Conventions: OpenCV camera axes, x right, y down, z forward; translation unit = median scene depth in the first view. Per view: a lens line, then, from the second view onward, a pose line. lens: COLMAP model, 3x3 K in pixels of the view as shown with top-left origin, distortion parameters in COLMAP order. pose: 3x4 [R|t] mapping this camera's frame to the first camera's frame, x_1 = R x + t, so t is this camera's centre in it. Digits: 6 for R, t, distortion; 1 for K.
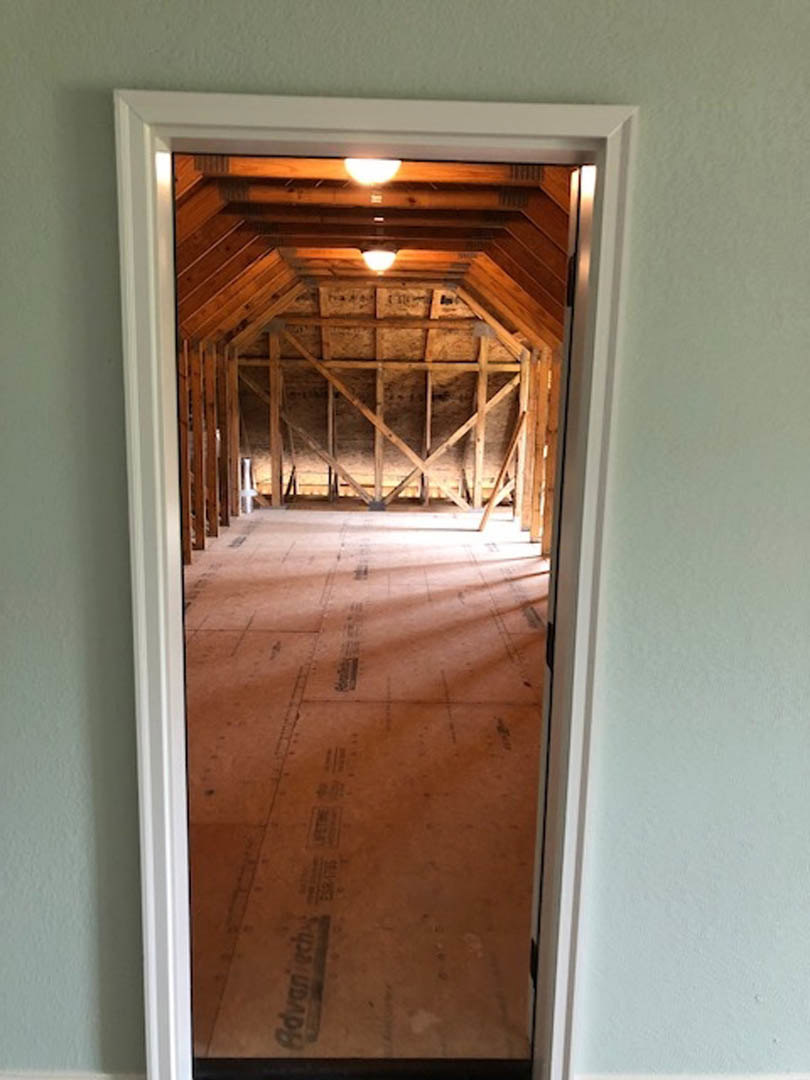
lens RADIAL K [[887.9, 0, 405.0], [0, 887.9, 540.0], [0, 0, 1]] dist [0.140636, -0.000854]
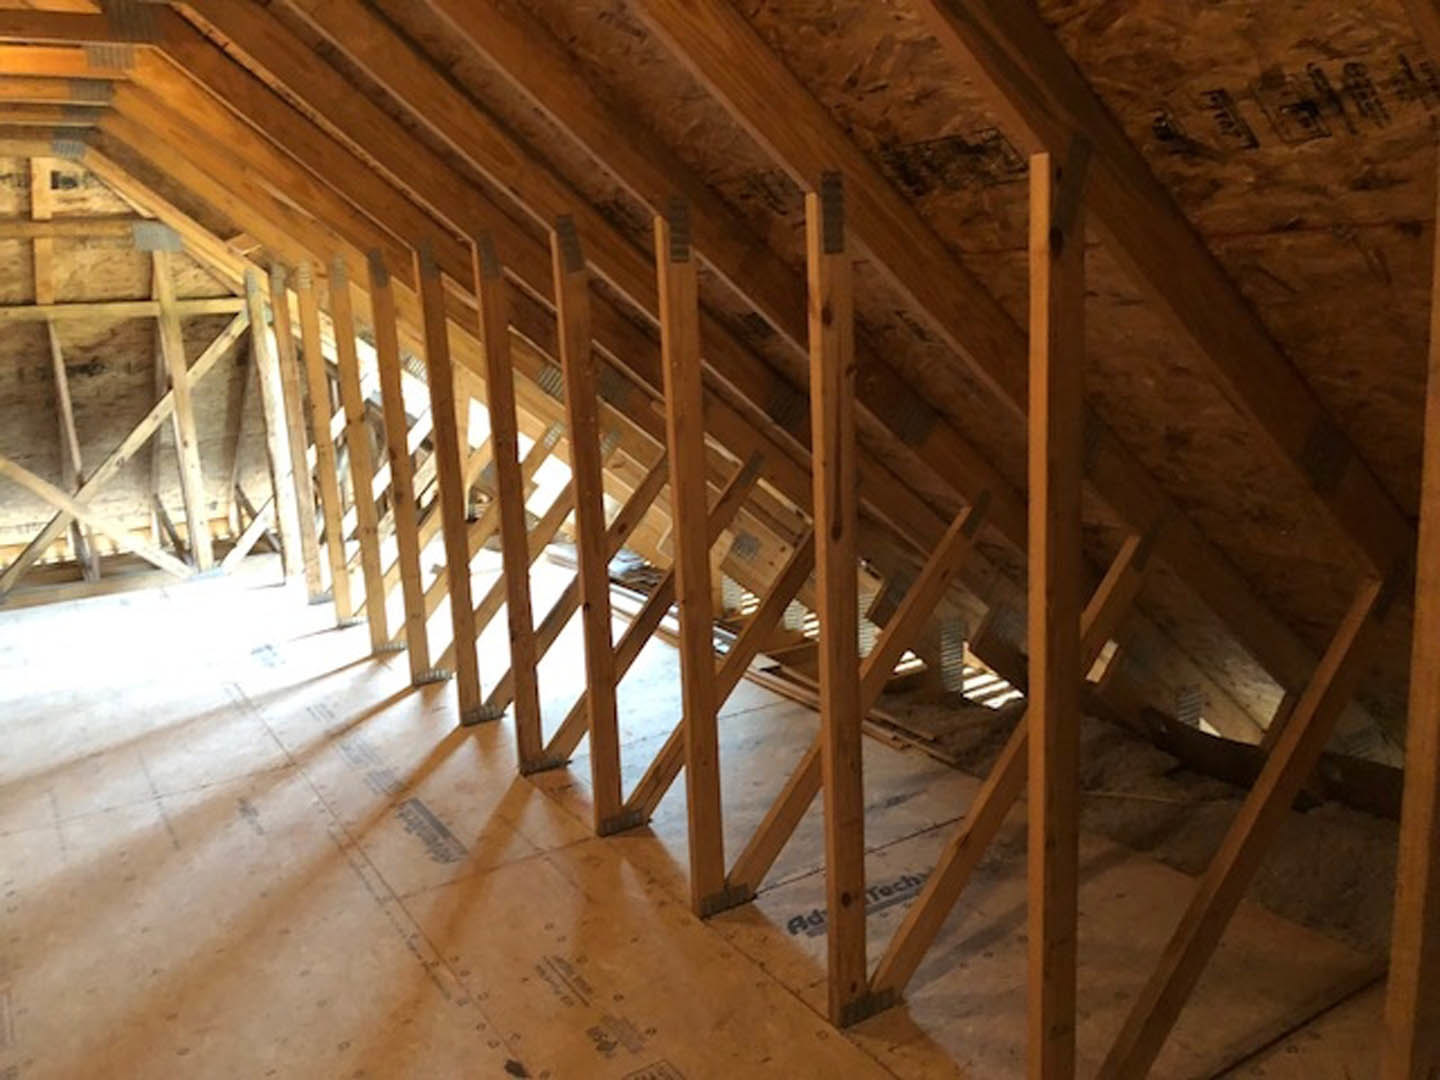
lens RADIAL K [[1164.1, 0, 724.0], [0, 1164.1, 552.5], [0, 0, 1]] dist [0.013184, 0.013676]
pose [[0.848966, -0.170550, 0.500170, -0.004263], [0.157968, 0.985115, 0.067780, -0.045469], [-0.504285, 0.021468, 0.863271, 0.239215]]
